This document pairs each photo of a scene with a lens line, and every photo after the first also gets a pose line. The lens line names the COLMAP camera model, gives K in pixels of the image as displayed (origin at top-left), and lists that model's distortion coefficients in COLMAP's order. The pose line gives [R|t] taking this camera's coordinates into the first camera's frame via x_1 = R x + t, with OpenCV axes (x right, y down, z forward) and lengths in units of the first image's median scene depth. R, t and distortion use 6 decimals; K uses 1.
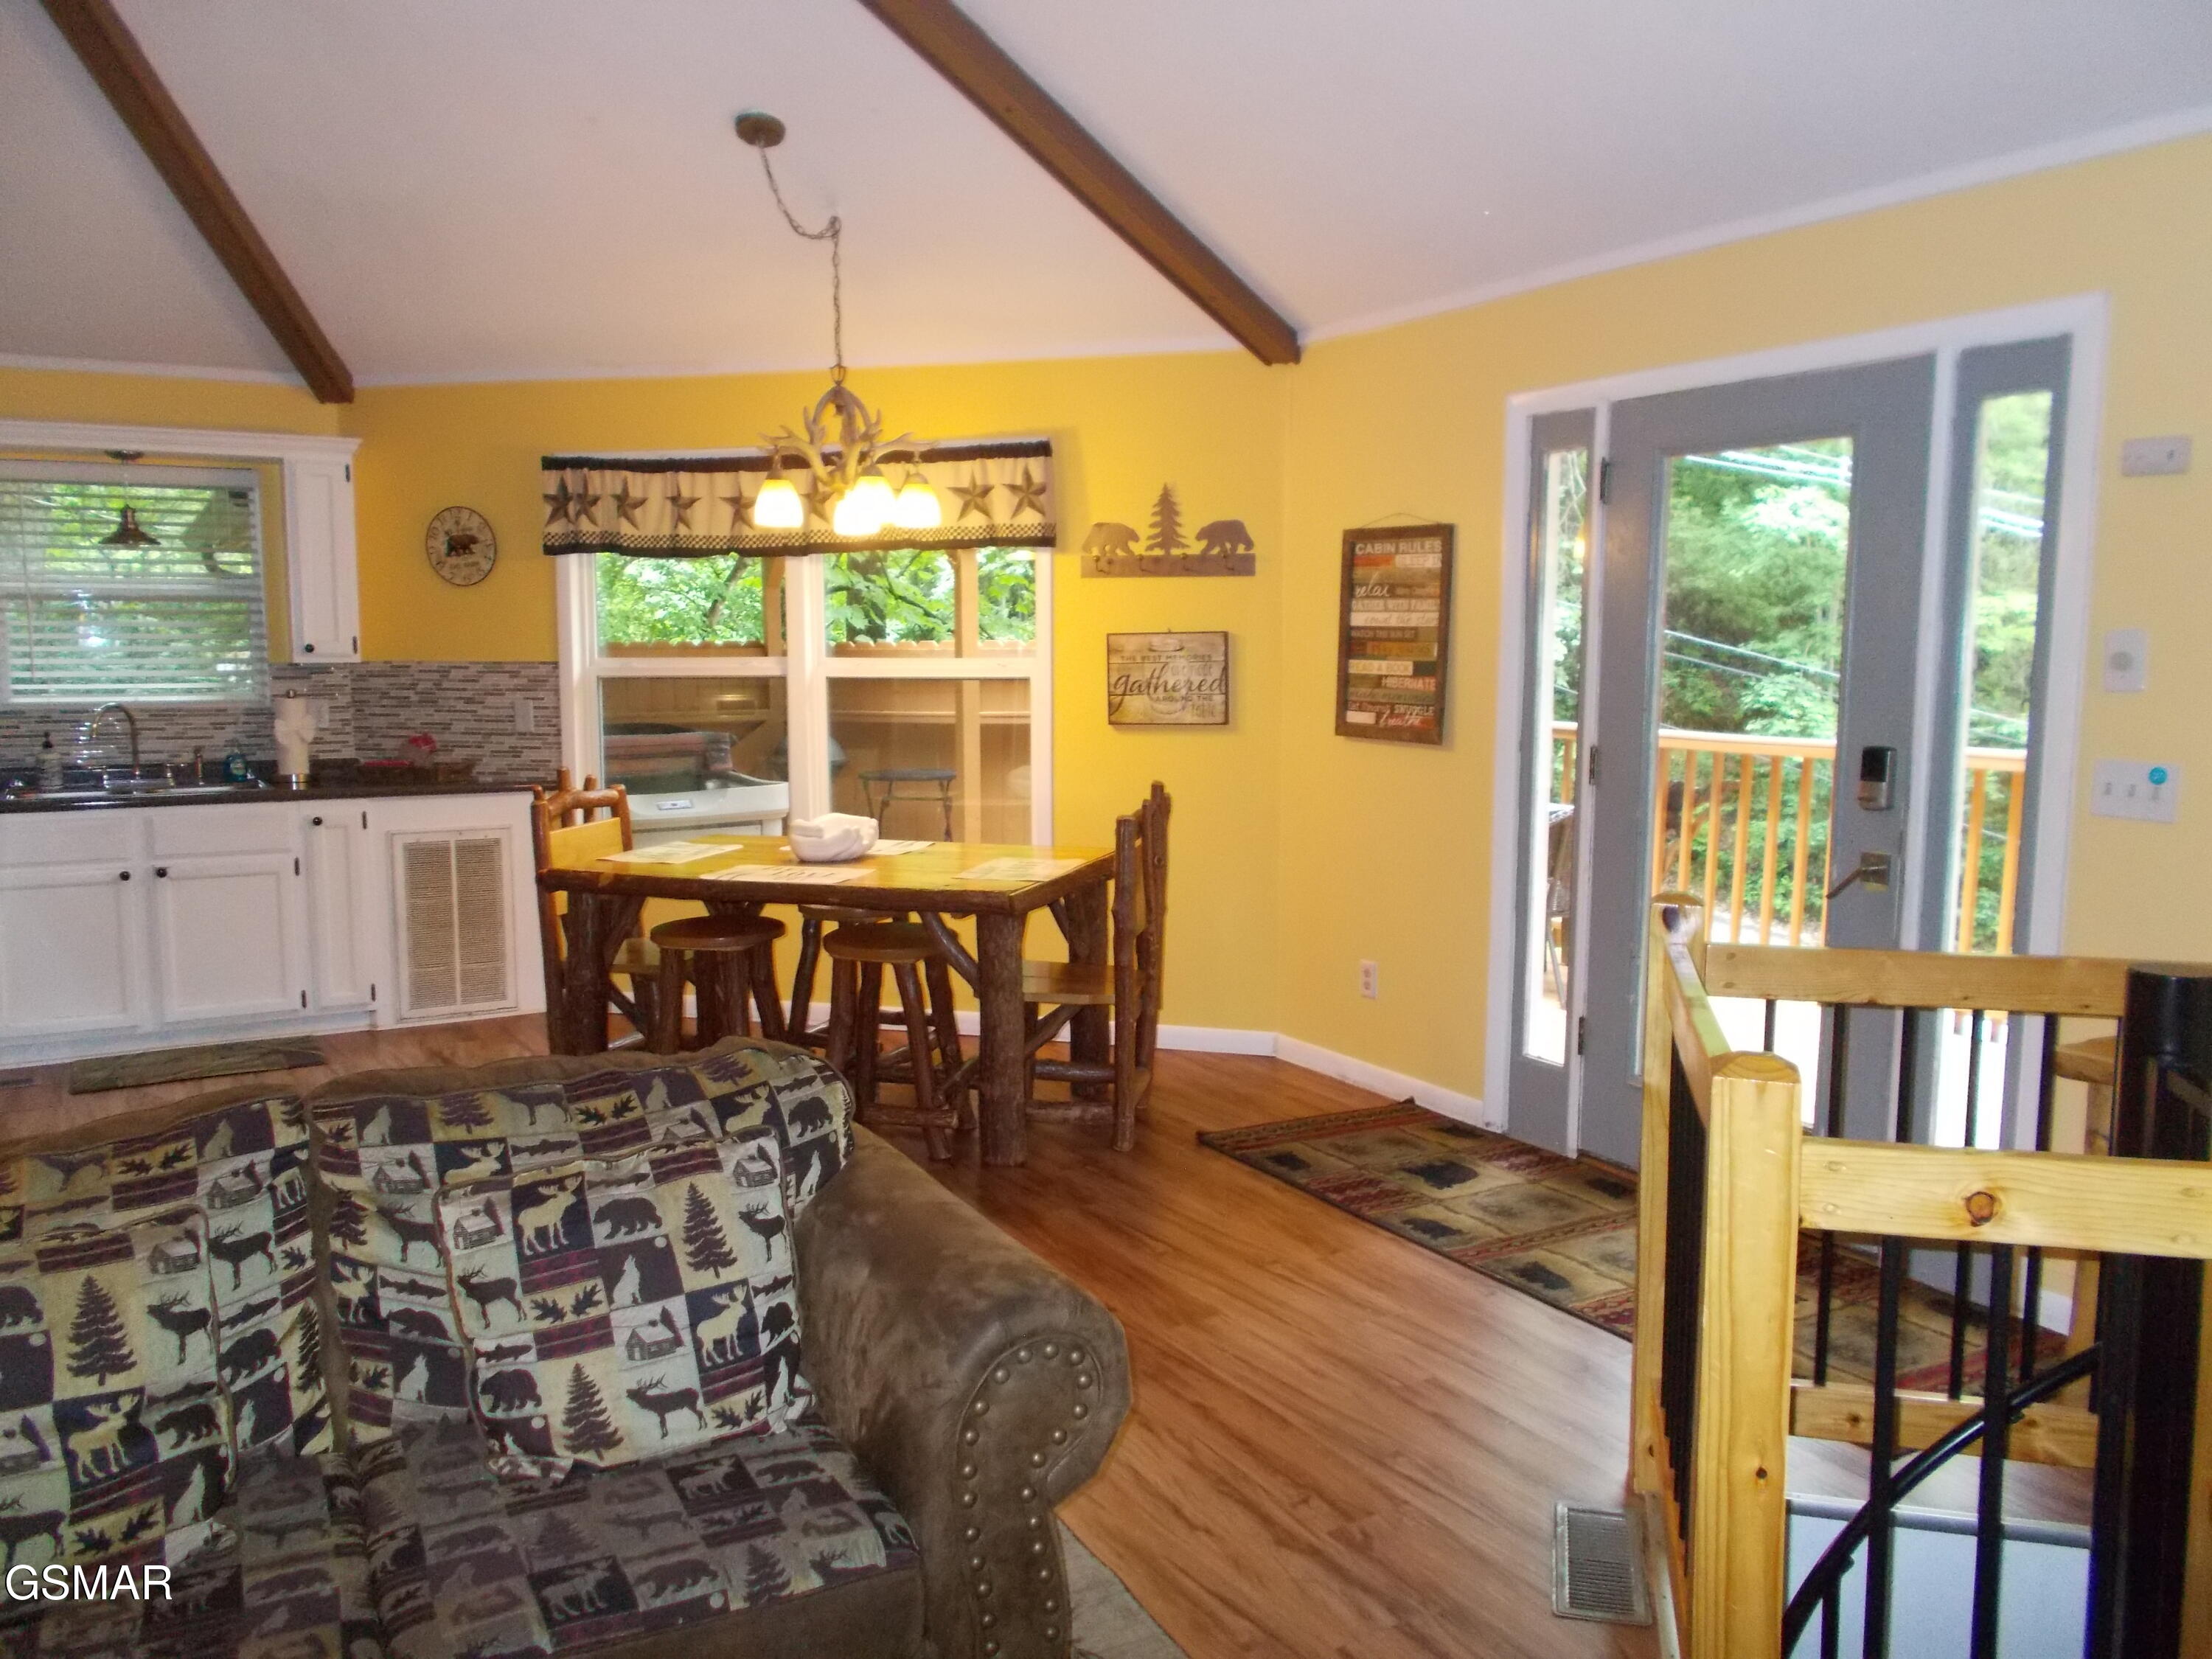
lens RADIAL K [[1684.2, 0, 1100.8], [0, 1684.2, 832.0], [0, 0, 1]] dist [0.003475, -0.007390]
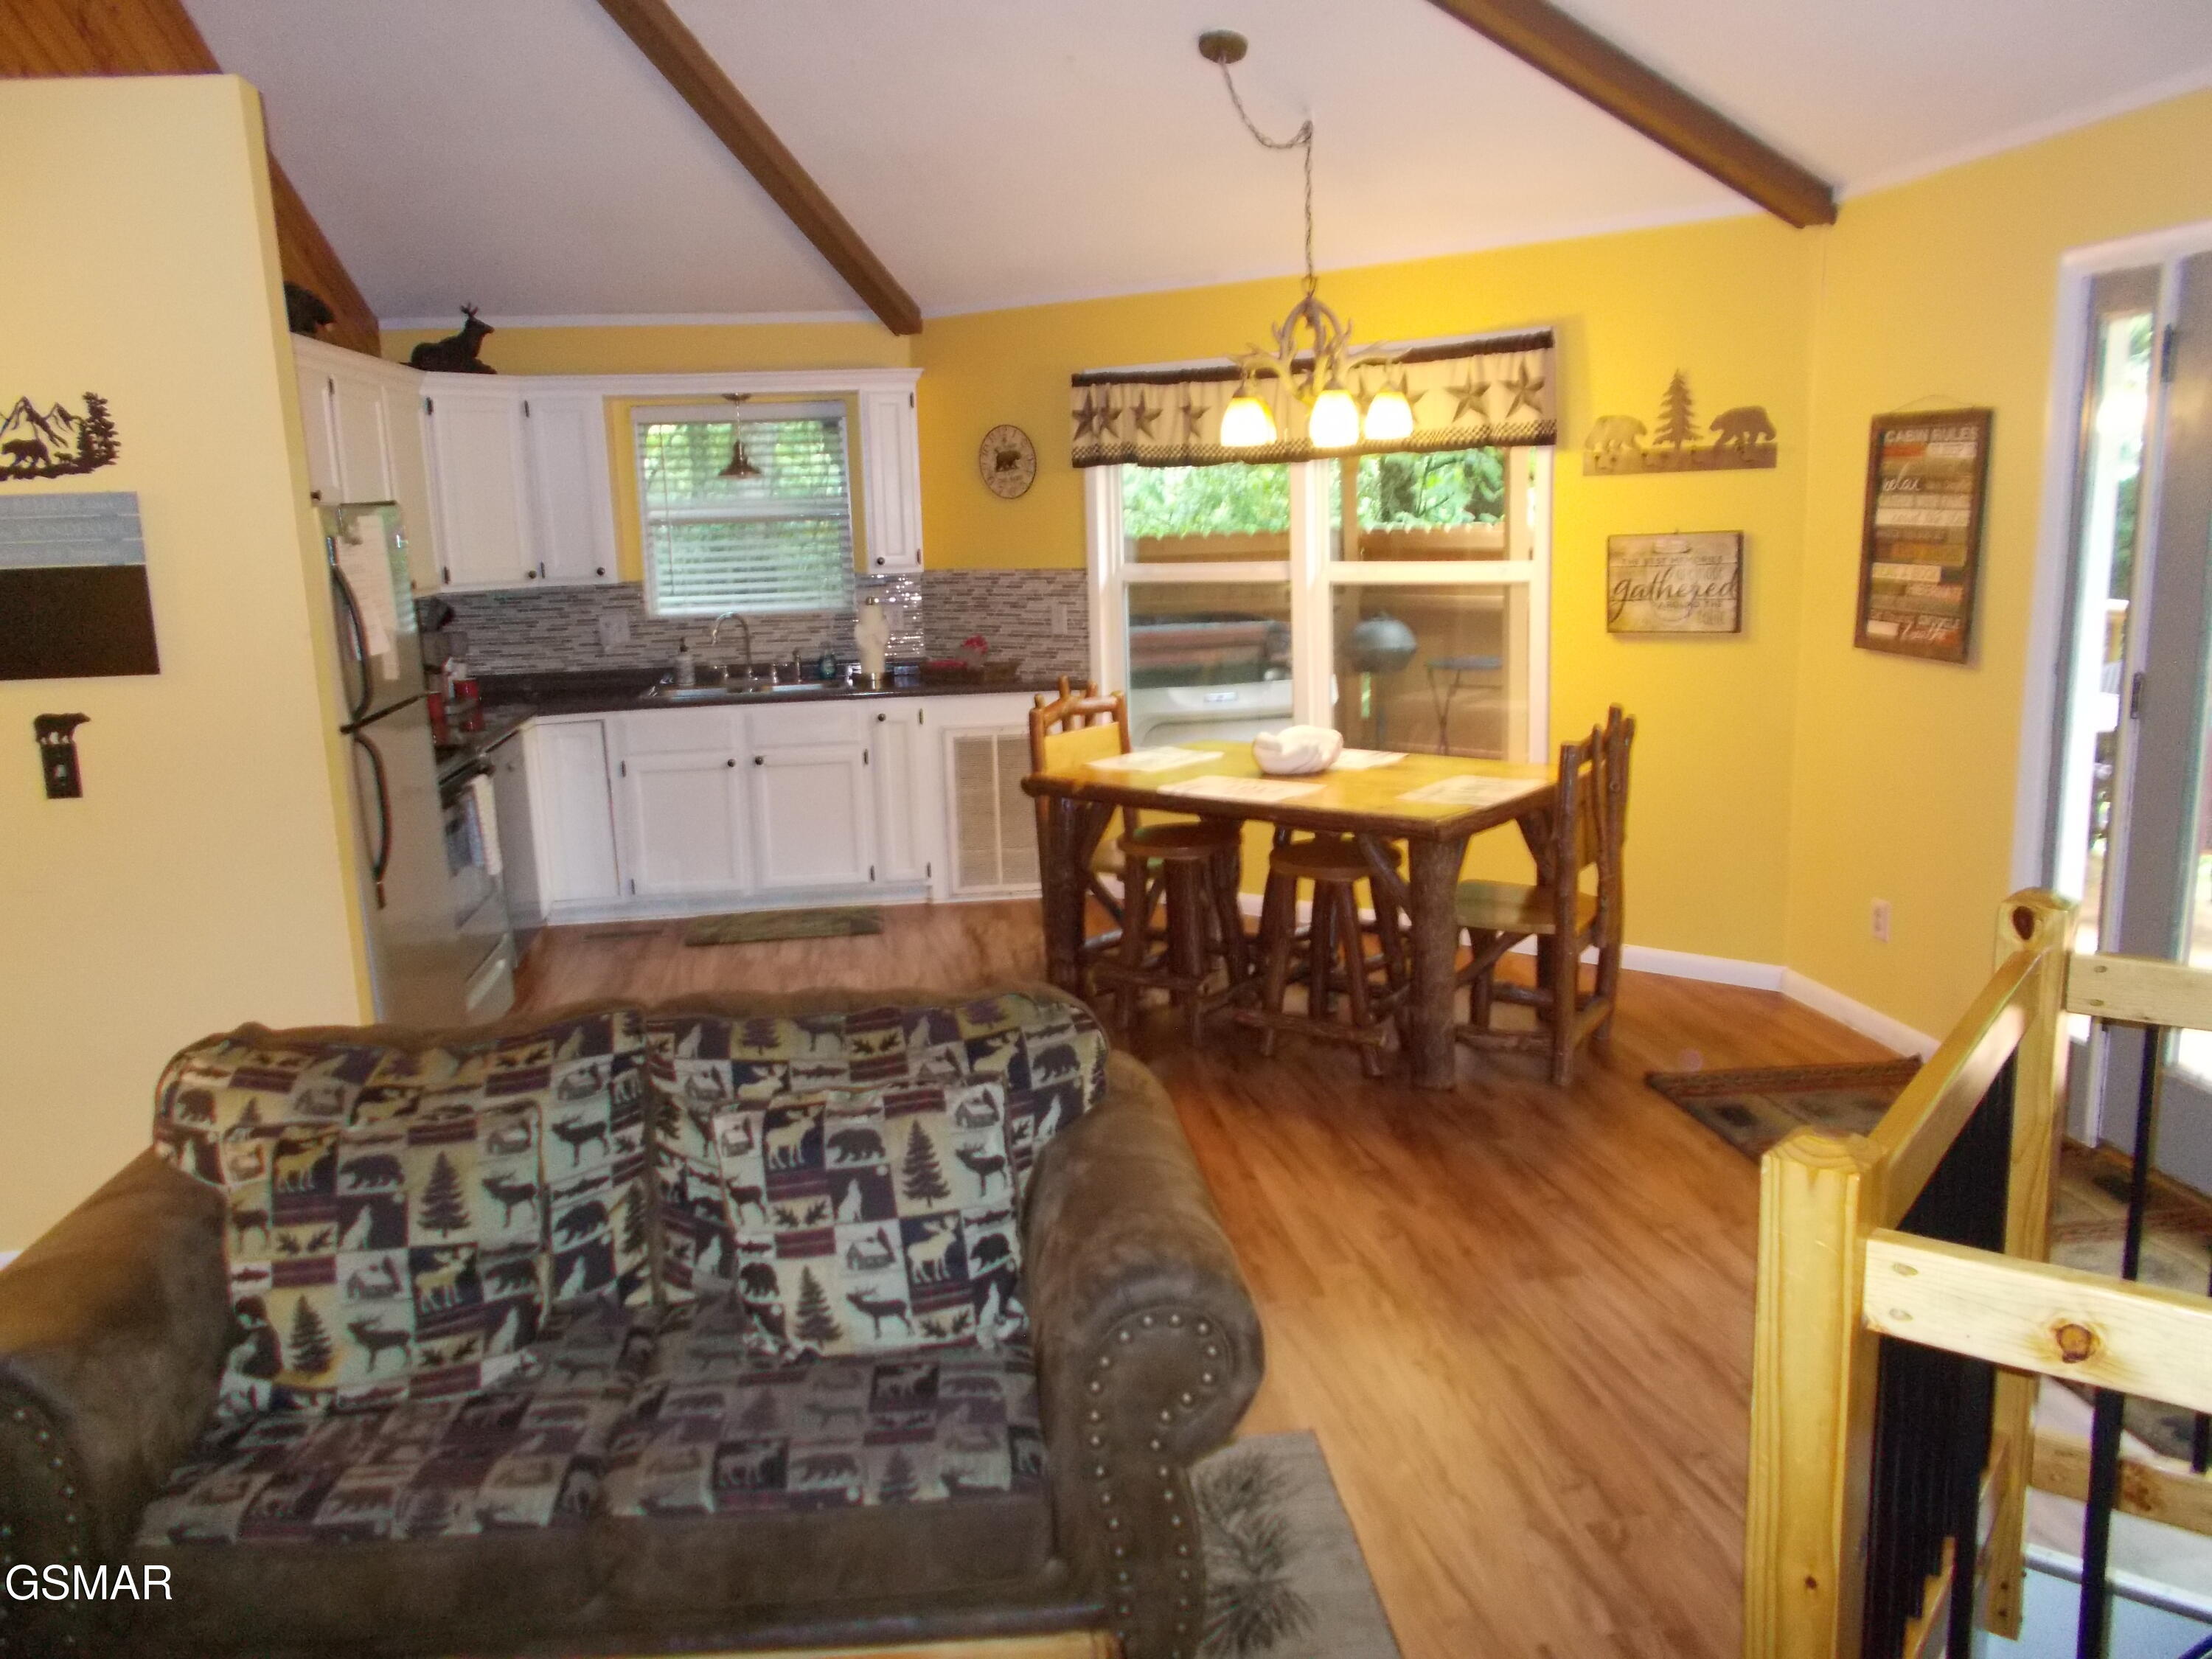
lens RADIAL K [[1691.6, 0, 1108.5], [0, 1691.6, 836.2], [0, 0, 1]] dist [-0.011292, 0.050036]
pose [[0.924976, 0.045305, -0.377316, 0.124663], [-0.012822, 0.996024, 0.088160, -0.034258], [0.379810, -0.076707, 0.921879, 0.011573]]
